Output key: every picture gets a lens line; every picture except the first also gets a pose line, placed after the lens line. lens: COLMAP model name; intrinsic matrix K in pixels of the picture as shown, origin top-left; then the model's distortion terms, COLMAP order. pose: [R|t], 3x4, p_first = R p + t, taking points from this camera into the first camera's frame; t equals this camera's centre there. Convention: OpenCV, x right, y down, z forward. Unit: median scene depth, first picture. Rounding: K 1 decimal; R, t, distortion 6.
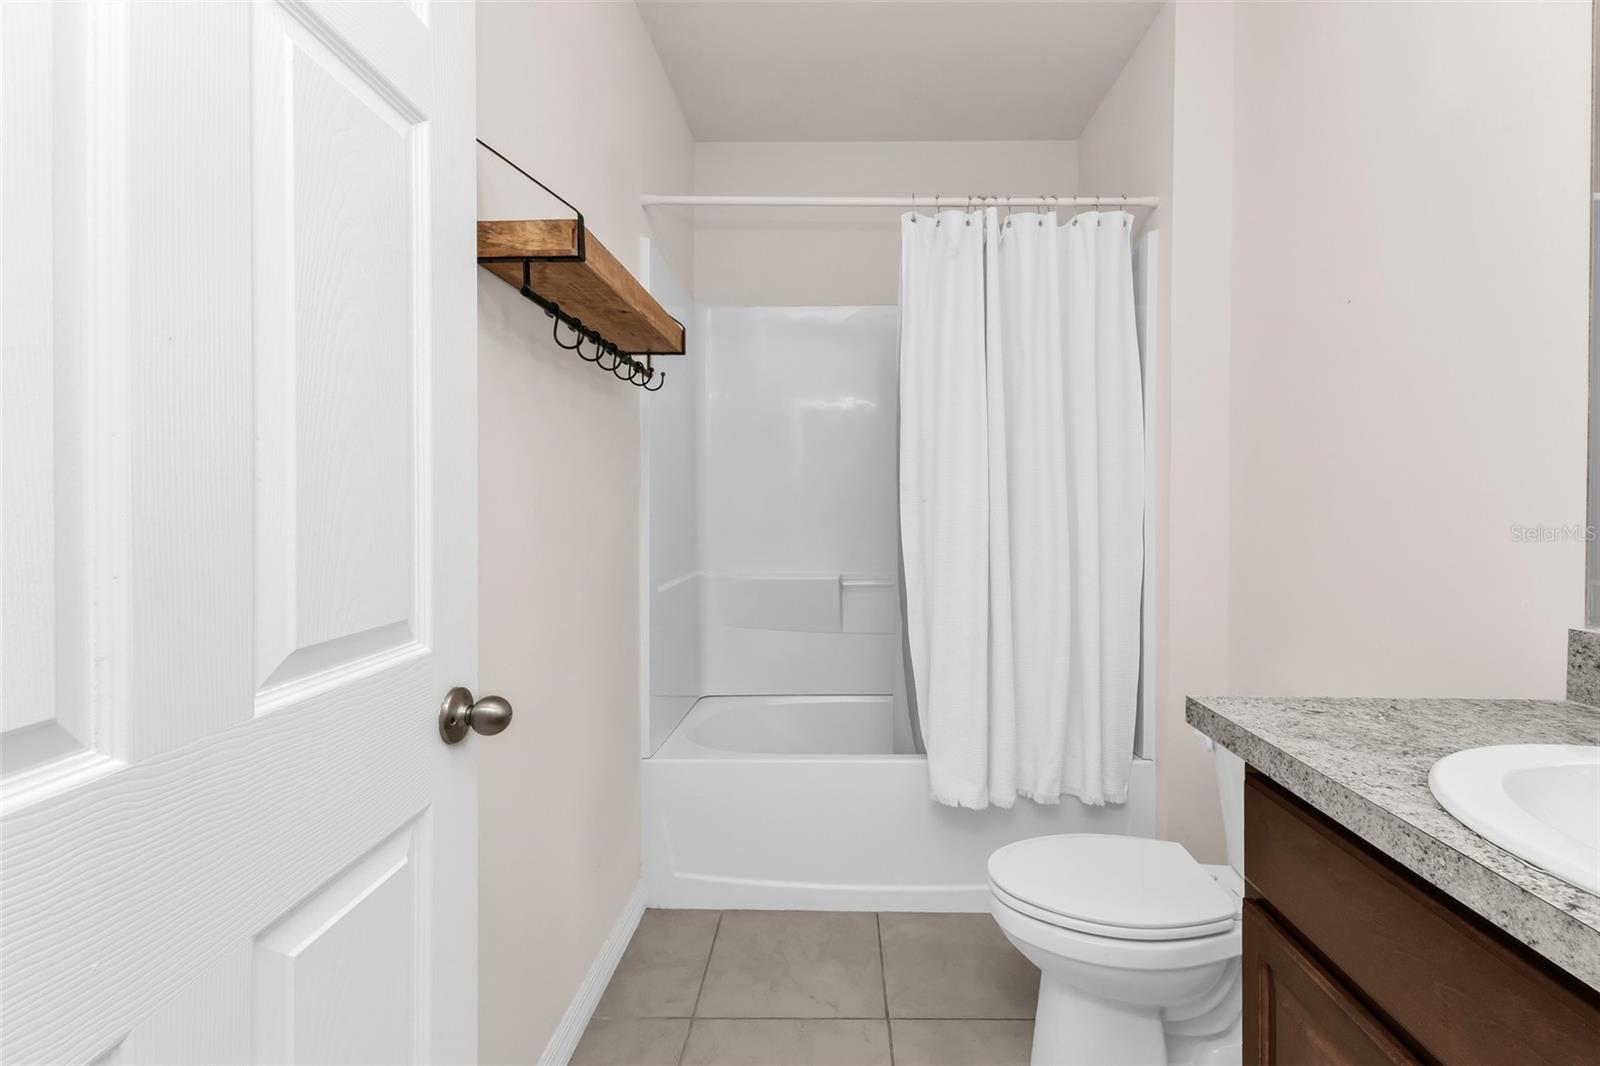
lens RADIAL K [[697.5, 0, 799.3], [0, 697.5, 530.5], [0, 0, 1]] dist [0.011181, -0.004371]
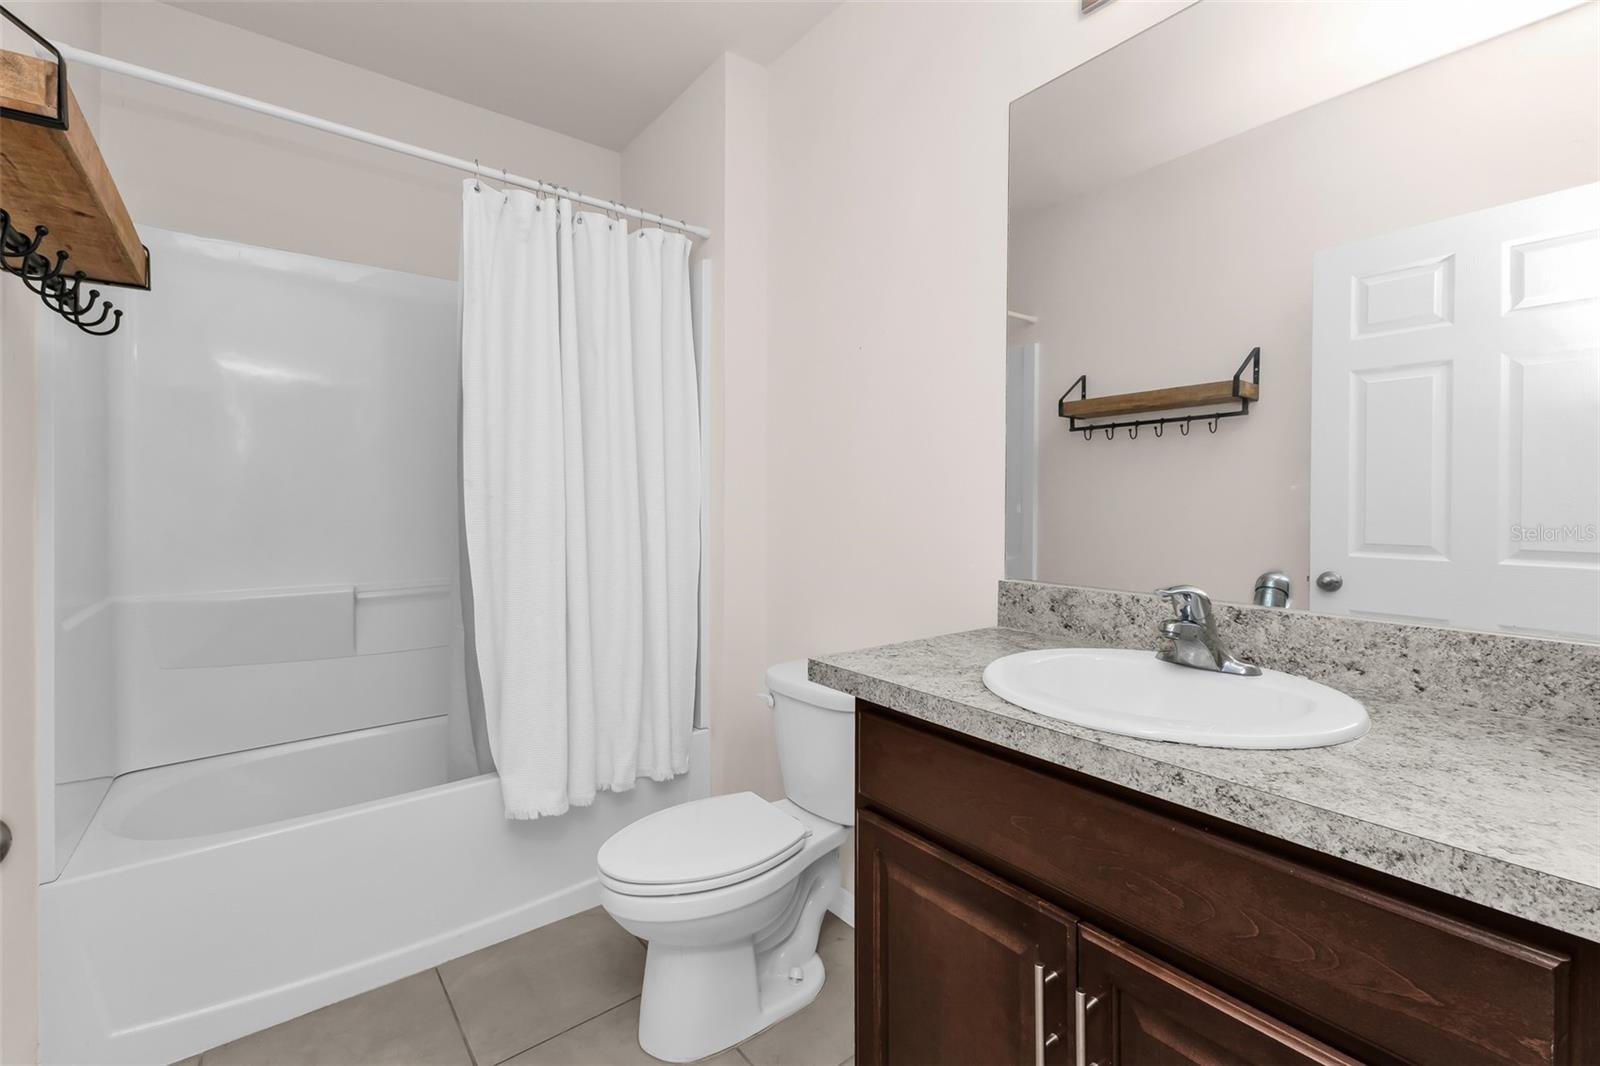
lens RADIAL K [[717.3, 0, 769.7], [0, 717.3, 527.9], [0, 0, 1]] dist [0.002796, 0.000697]
pose [[0.776427, -0.023260, 0.629778, -0.146726], [0.024146, 0.999683, 0.007154, -0.000389], [-0.629744, 0.009652, 0.776742, 0.039433]]
